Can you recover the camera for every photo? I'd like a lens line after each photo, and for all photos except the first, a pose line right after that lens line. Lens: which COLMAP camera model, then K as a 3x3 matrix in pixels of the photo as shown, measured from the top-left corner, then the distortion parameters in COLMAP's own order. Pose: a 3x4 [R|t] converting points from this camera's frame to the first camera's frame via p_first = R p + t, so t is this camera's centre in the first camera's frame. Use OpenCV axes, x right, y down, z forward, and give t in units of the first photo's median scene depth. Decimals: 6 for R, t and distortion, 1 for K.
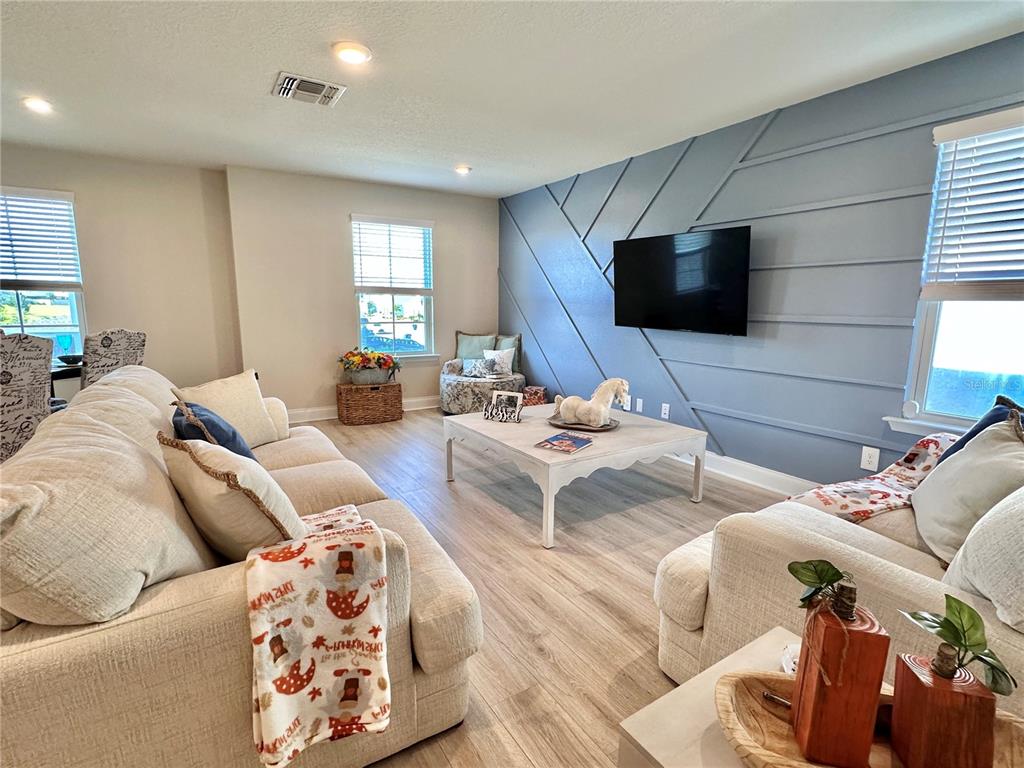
lens RADIAL K [[510.0, 0, 512.9], [0, 510.0, 386.4], [0, 0, 1]] dist [-0.004201, 0.001874]
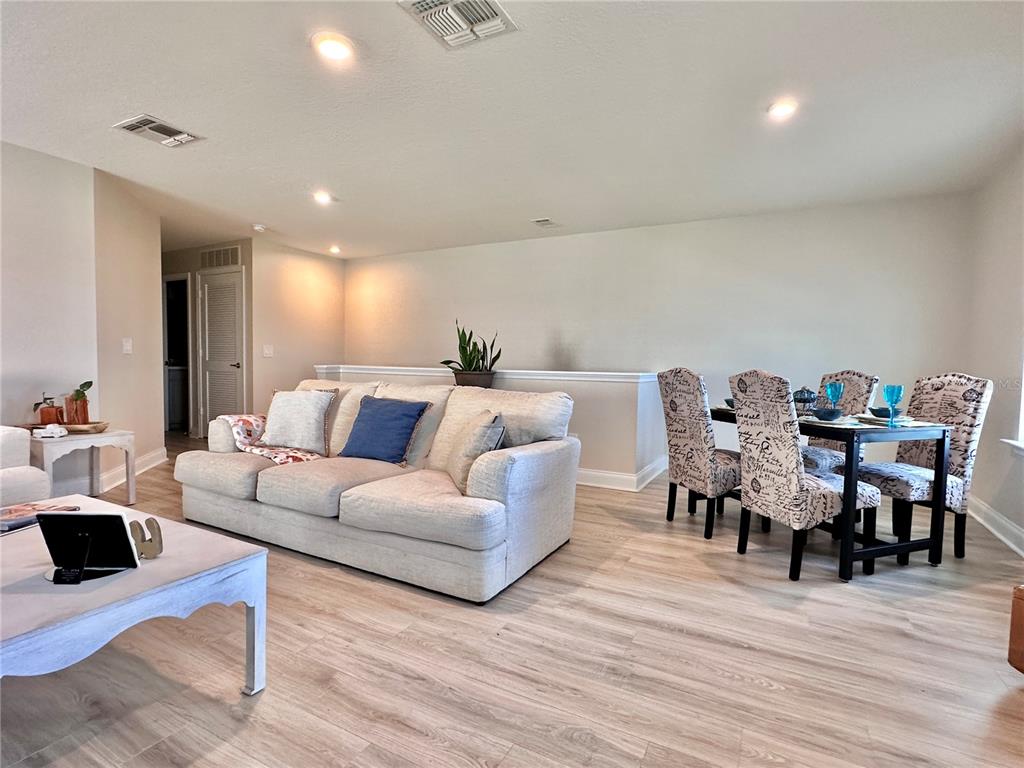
lens RADIAL K [[510.0, 0, 512.4], [0, 510.0, 389.9], [0, 0, 1]] dist [-0.004201, 0.001874]
pose [[-0.872685, 0.000076, -0.488283, -0.105441], [-0.105123, 0.976521, 0.188034, -0.185965], [0.476833, 0.215424, -0.852187, 1.459984]]
